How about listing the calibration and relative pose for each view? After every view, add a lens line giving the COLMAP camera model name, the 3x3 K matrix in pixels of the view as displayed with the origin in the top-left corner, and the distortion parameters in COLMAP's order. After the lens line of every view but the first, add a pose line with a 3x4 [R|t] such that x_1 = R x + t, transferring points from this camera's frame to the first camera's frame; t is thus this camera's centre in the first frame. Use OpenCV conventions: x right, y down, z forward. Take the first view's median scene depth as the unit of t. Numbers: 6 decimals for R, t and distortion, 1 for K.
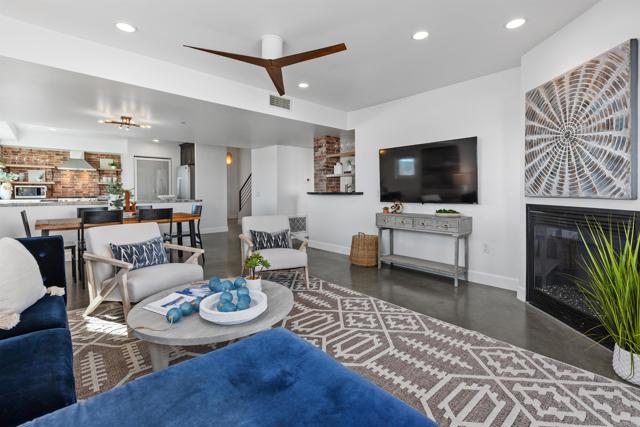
lens RADIAL K [[289.9, 0, 312.1], [0, 289.9, 191.5], [0, 0, 1]] dist [-0.000398, -0.000001]
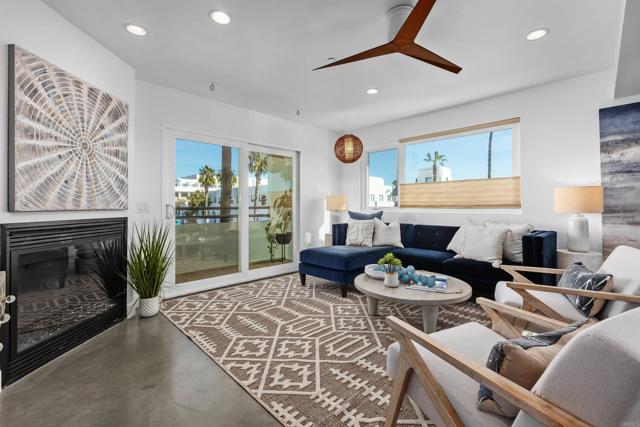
lens RADIAL K [[289.9, 0, 322.0], [0, 289.9, 209.1], [0, 0, 1]] dist [-0.000398, -0.000001]
pose [[-0.997593, 0.007853, -0.068894, 0.155008], [0.007074, 0.999908, 0.011550, 0.011201], [0.068978, 0.011035, -0.997557, 2.026221]]
